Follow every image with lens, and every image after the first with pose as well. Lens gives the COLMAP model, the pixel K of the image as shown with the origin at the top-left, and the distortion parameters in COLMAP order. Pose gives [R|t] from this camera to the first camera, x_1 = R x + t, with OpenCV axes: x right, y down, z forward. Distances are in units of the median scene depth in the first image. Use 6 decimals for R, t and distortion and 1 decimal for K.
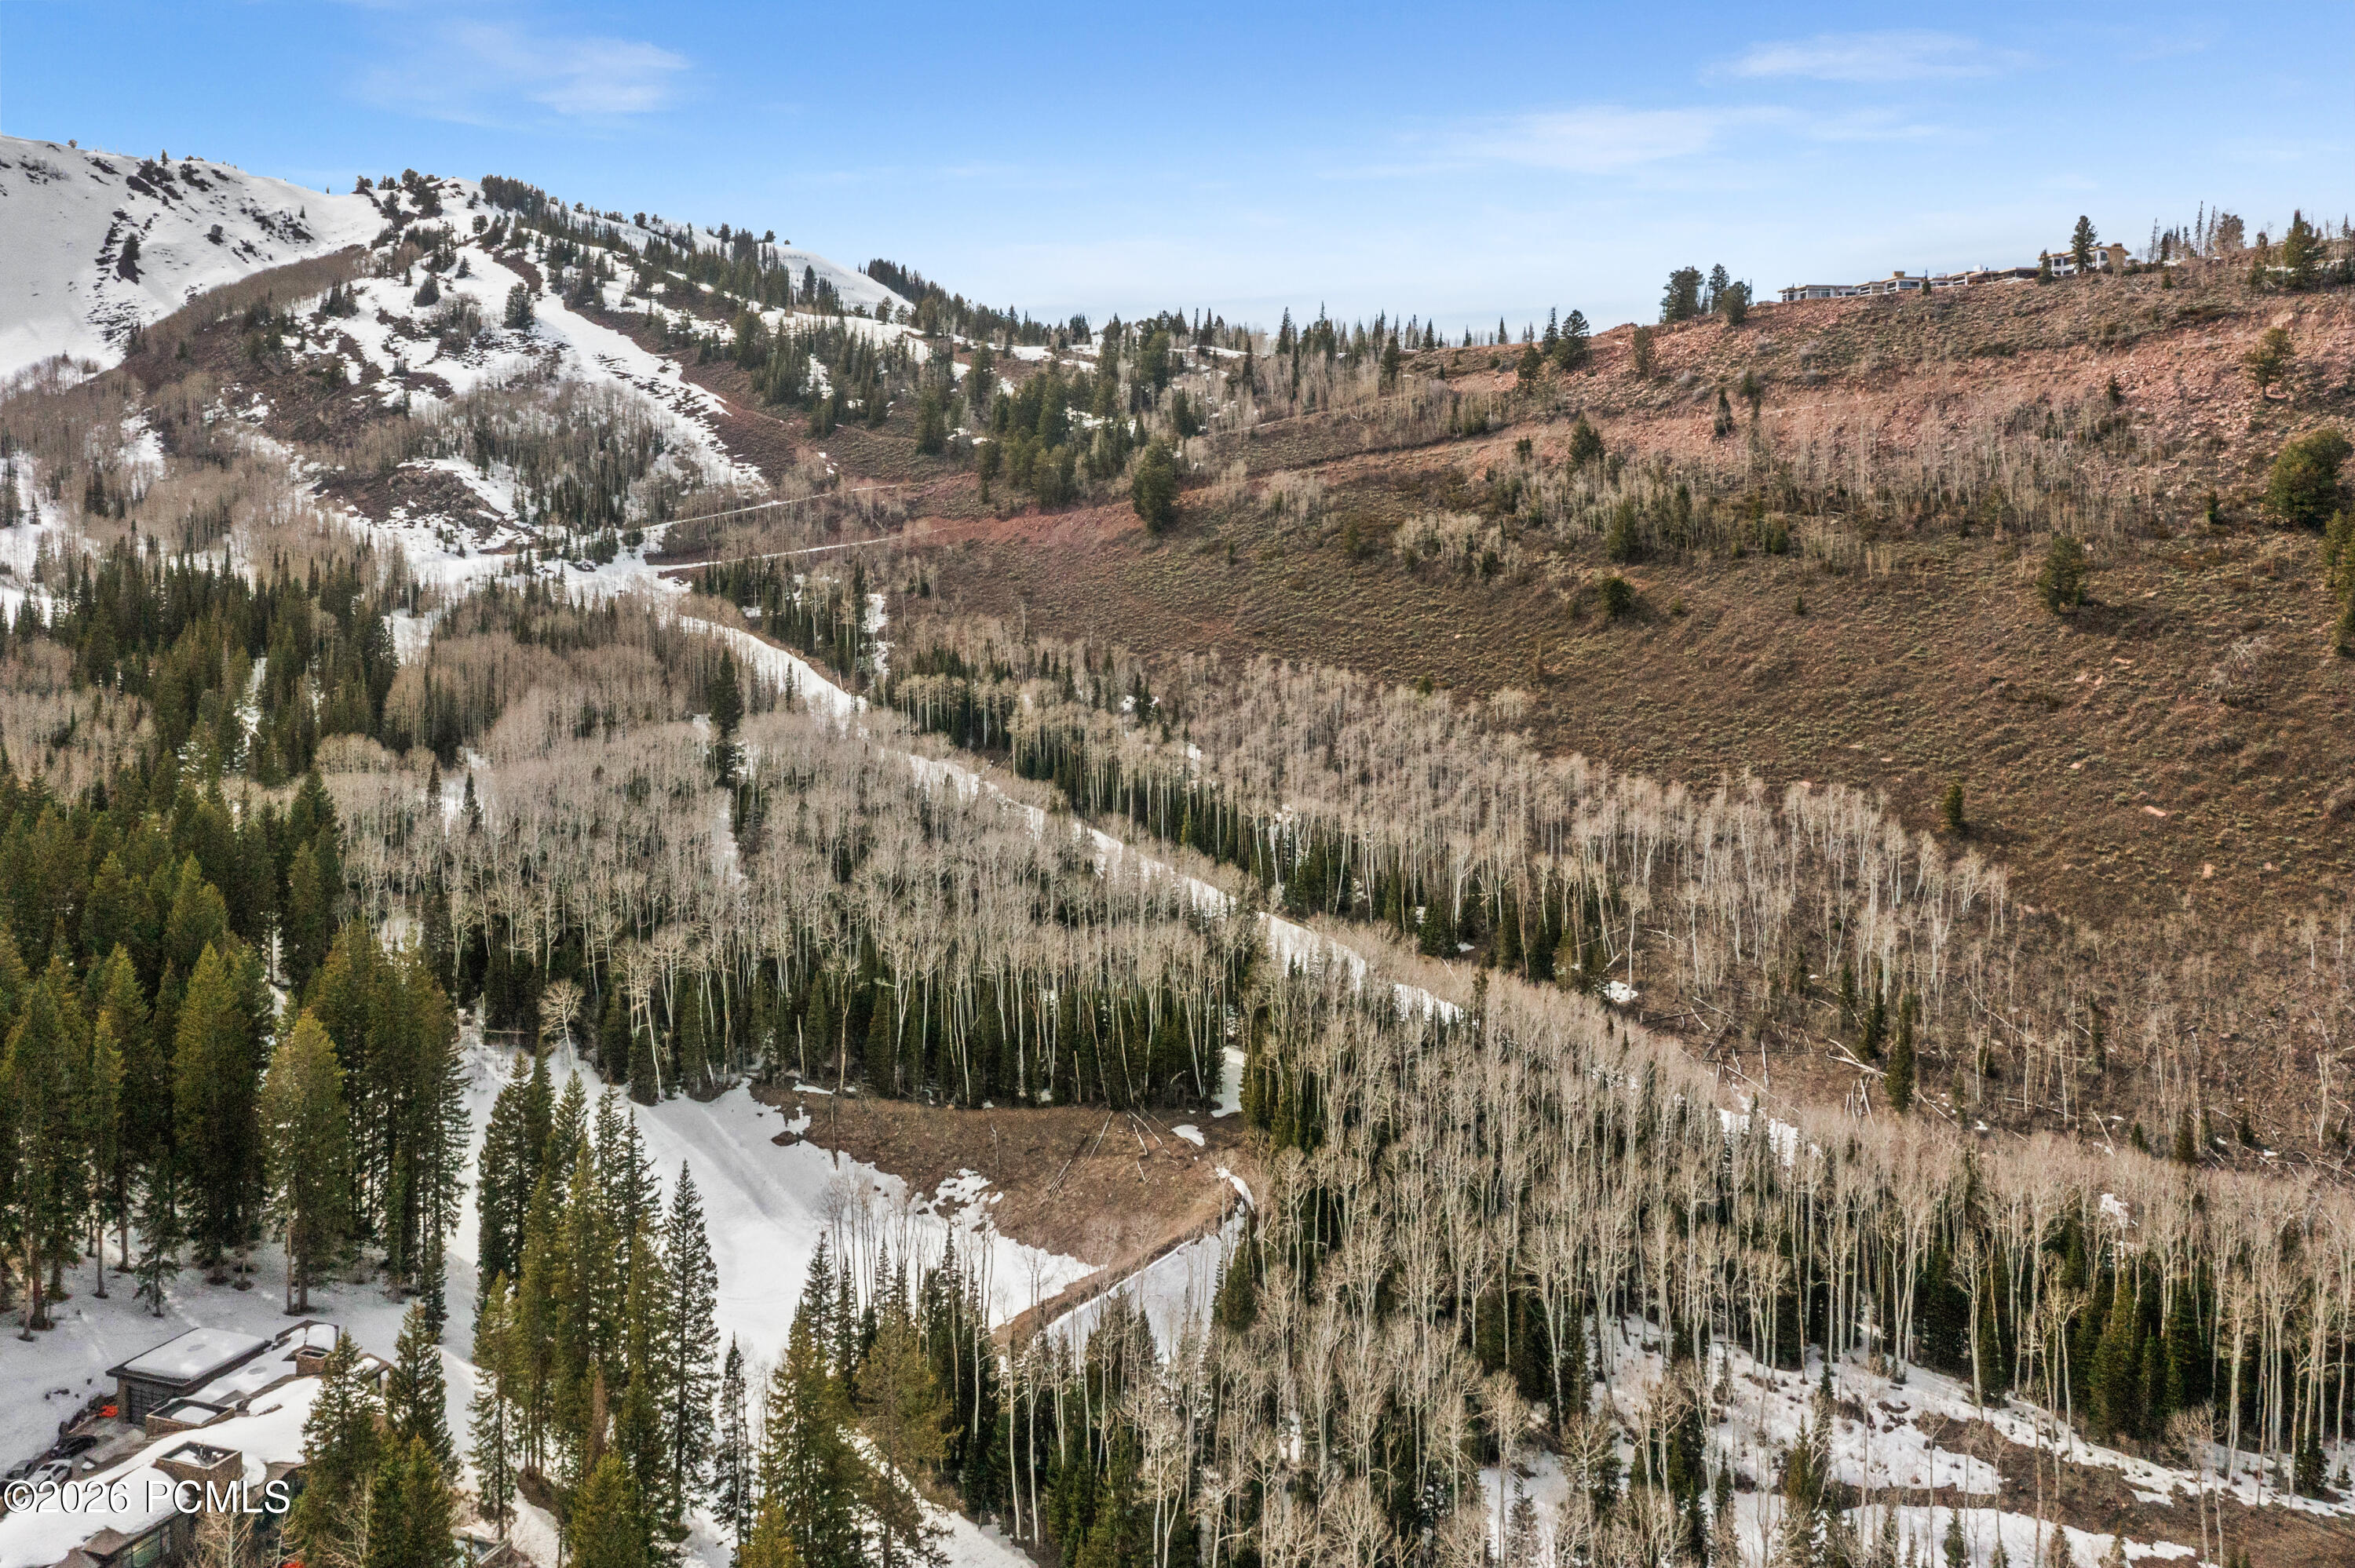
lens RADIAL K [[1962.7, 0, 1175.4], [0, 1962.7, 544.1], [0, 0, 1]] dist [0.005980, -0.004628]
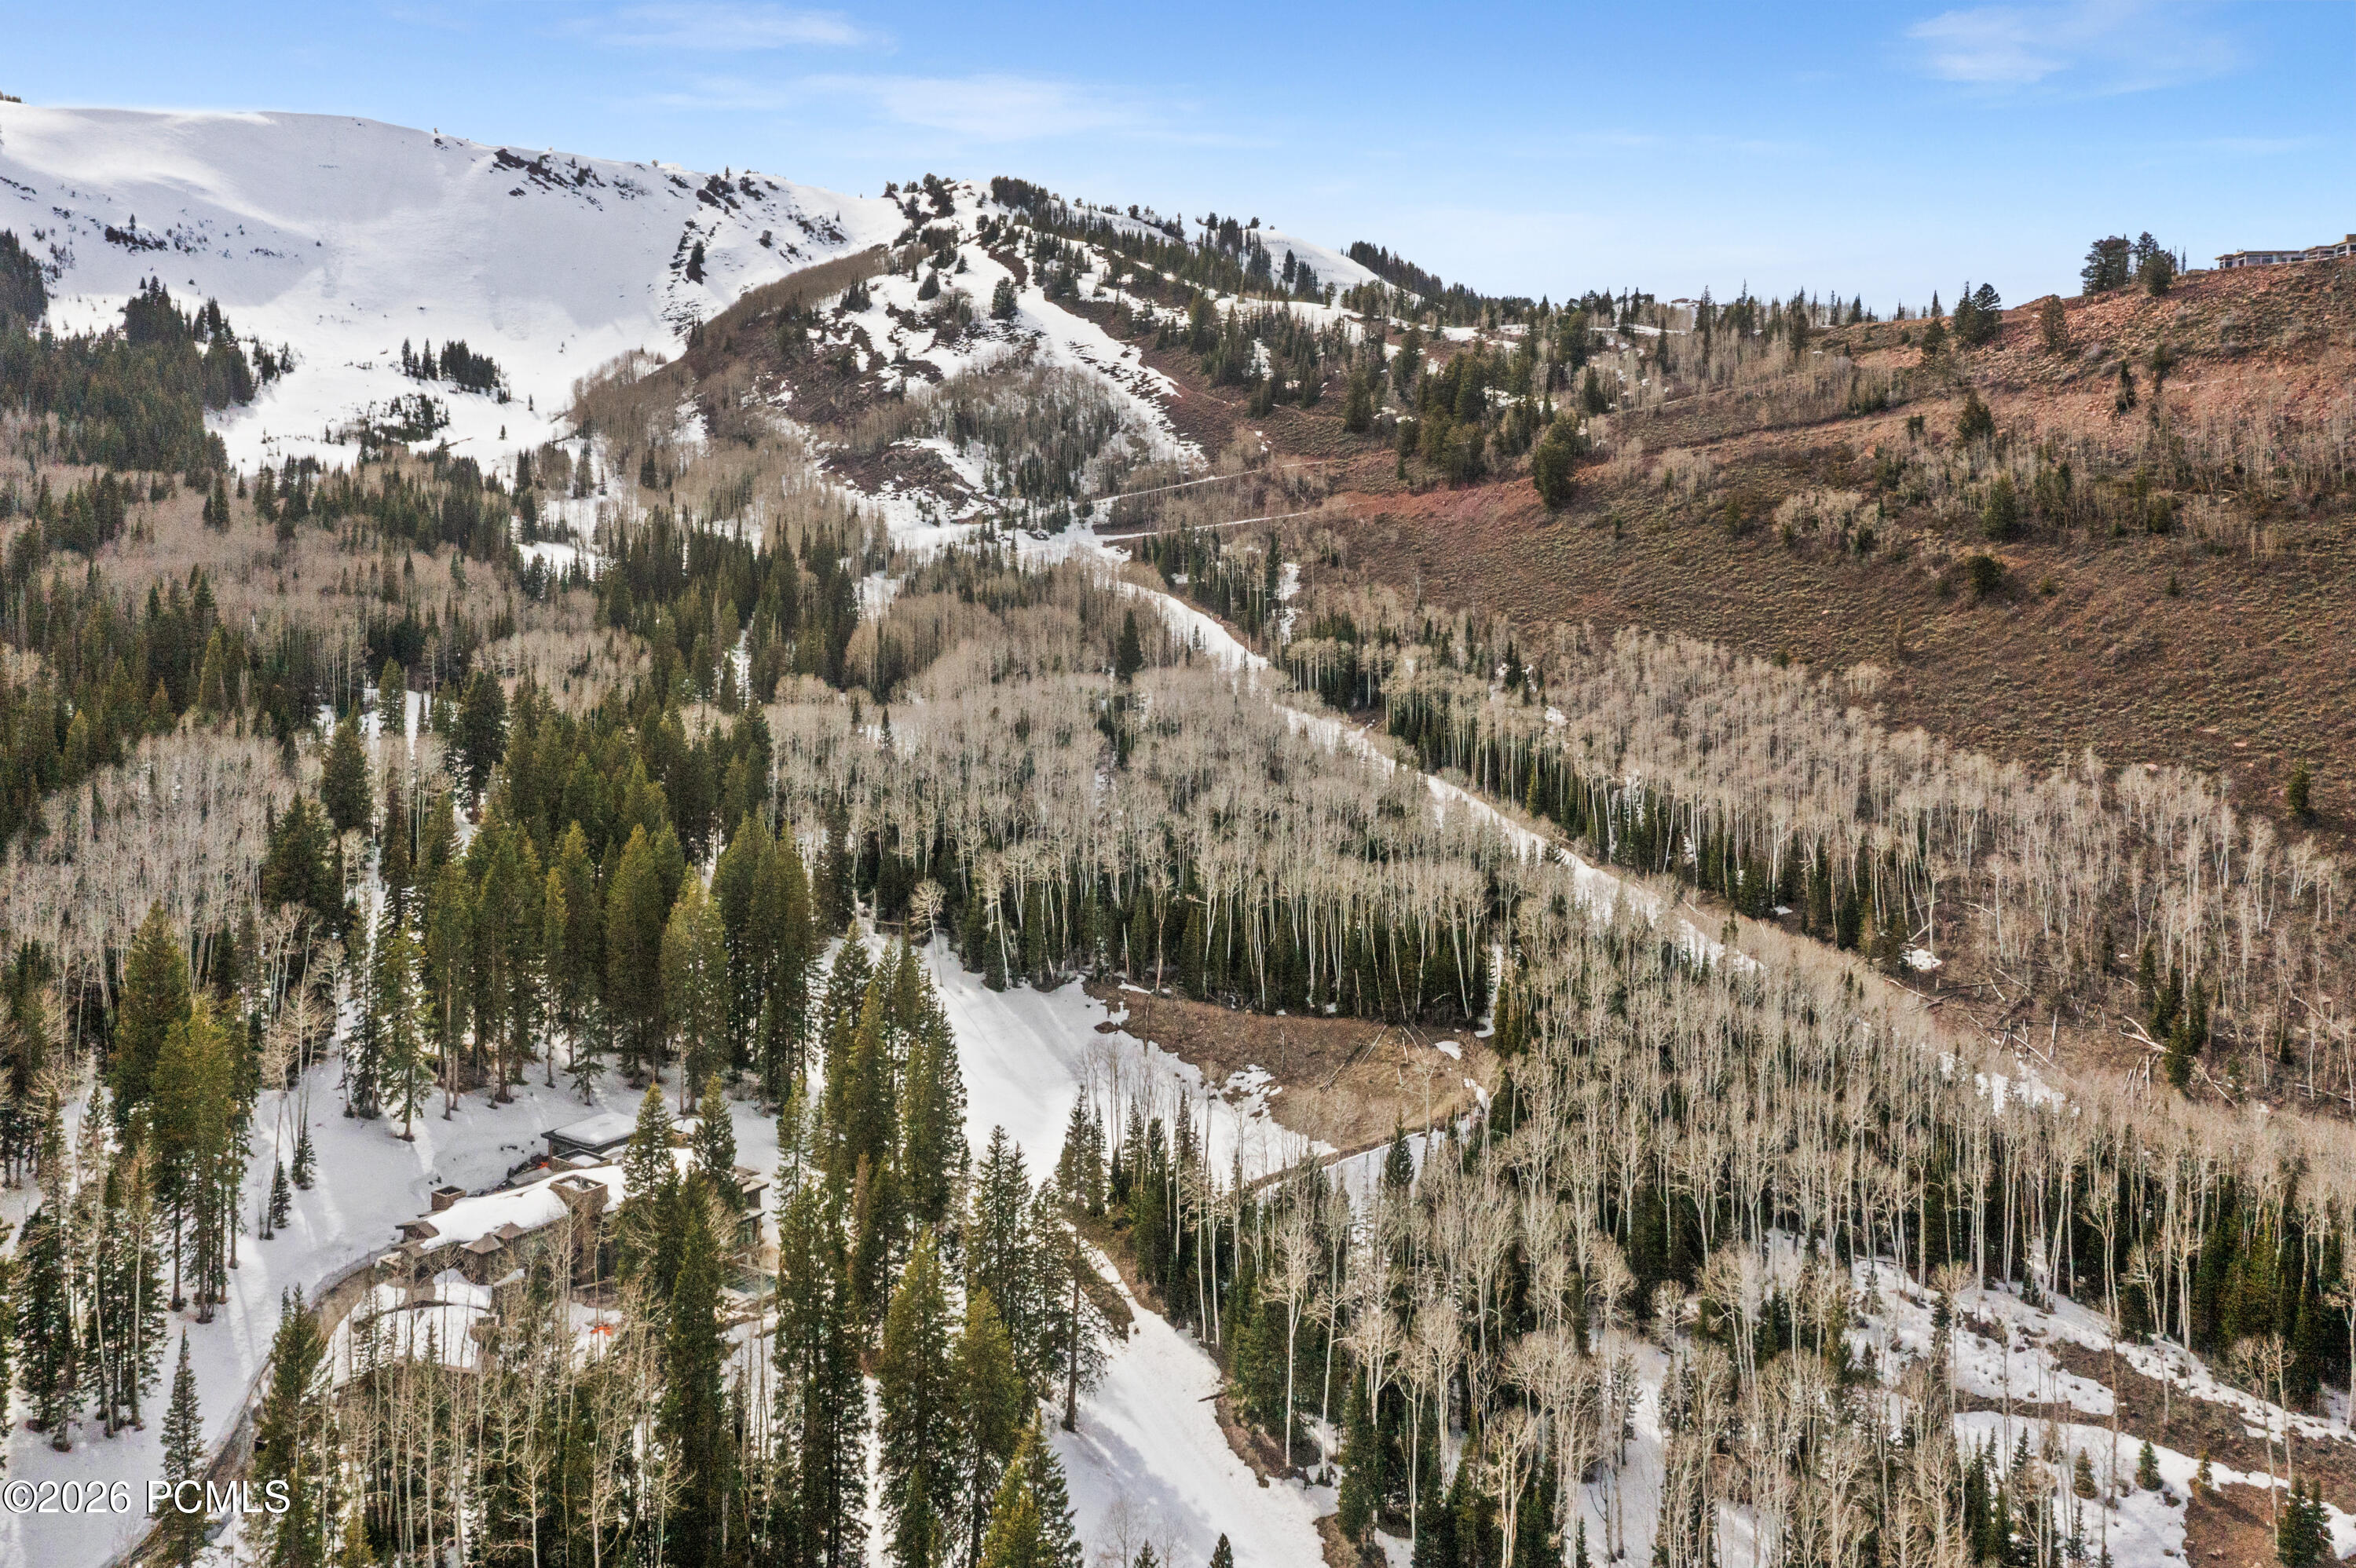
lens RADIAL K [[1976.6, 0, 1159.9], [0, 1976.6, 488.7], [0, 0, 1]] dist [-0.002232, 0.001018]
pose [[0.963224, 0.003646, -0.268674, 0.080038], [-0.007881, 0.999861, -0.014685, 0.001138], [0.268583, 0.016263, 0.963119, -0.066016]]
